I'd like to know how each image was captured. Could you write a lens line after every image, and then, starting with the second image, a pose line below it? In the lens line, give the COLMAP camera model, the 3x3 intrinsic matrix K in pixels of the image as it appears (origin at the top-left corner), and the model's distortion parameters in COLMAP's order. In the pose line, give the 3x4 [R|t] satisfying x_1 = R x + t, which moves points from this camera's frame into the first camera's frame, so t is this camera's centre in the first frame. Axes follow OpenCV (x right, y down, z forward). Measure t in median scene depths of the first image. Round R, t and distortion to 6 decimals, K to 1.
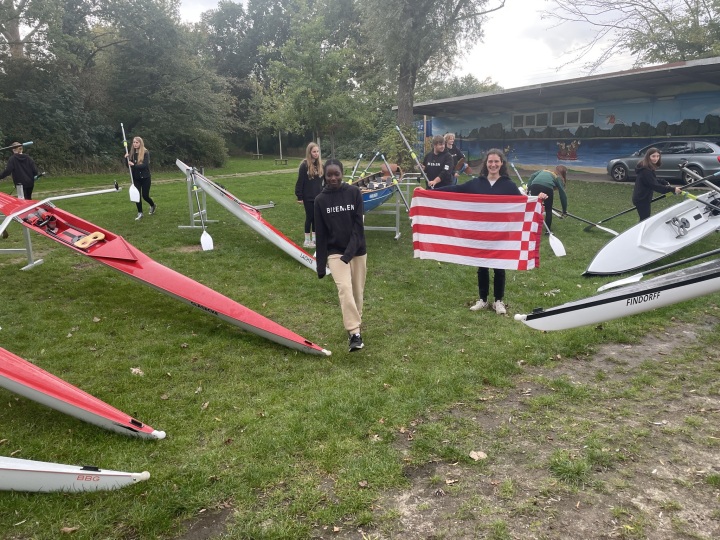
lens RADIAL K [[517.4, 0, 360.0], [0, 517.4, 270.0], [0, 0, 1]] dist [0.040319, -0.079842]
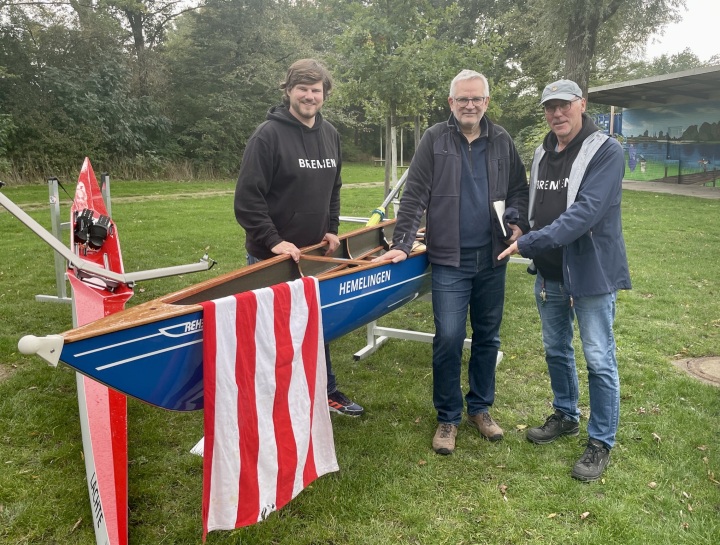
lens RADIAL K [[685.5, 0, 360.0], [0, 685.5, 272.5], [0, 0, 1]] dist [0.015313, 0.010142]
pose [[0.974233, 0.055210, -0.218683, 0.030325], [-0.067774, 0.996428, -0.050372, -0.035686], [0.215121, 0.063895, 0.974495, 0.170197]]
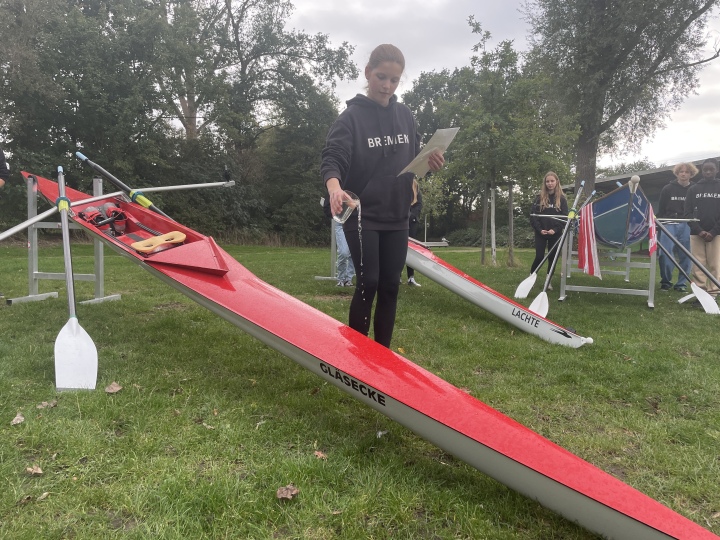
lens RADIAL K [[539.1, 0, 360.0], [0, 539.1, 270.0], [0, 0, 1]] dist [0.043739, -0.001622]
pose [[0.965376, 0.043722, -0.257170, -0.034103], [-0.087063, 0.983328, -0.159644, 0.009529], [0.245903, 0.176506, 0.953088, 0.106309]]
